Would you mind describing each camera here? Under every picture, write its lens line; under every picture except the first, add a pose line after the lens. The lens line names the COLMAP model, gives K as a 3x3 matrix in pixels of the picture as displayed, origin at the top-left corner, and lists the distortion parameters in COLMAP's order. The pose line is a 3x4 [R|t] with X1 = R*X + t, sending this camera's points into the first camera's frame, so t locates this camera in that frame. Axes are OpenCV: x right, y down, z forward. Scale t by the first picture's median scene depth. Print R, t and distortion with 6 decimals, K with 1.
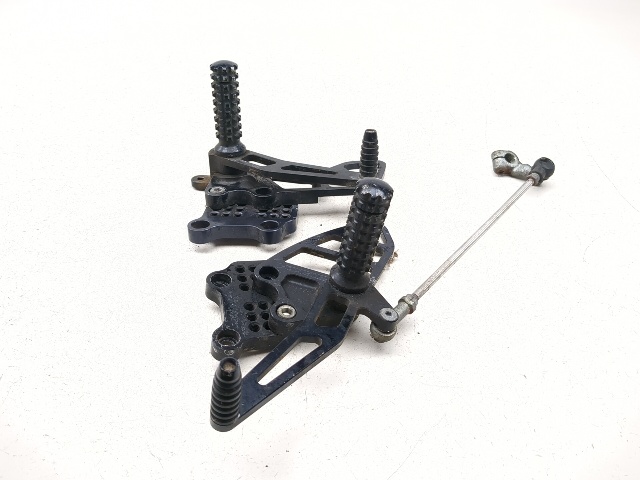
lens RADIAL K [[529.2, 0, 320.0], [0, 529.2, 240.0], [0, 0, 1]] dist [-0.003525, -0.005261]
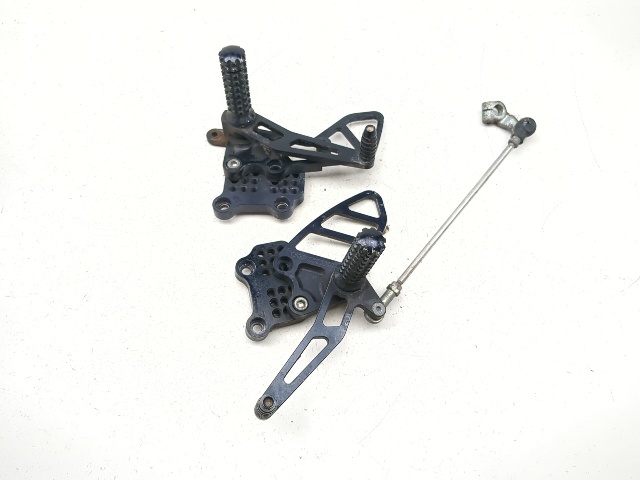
lens RADIAL K [[529.2, 0, 320.0], [0, 529.2, 240.0], [0, 0, 1]] dist [-0.003525, -0.005261]
pose [[0.999899, -0.013718, -0.003691, -0.006849], [0.014091, 0.924934, 0.379866, -0.403565], [-0.001797, -0.379879, 0.925034, -0.126020]]
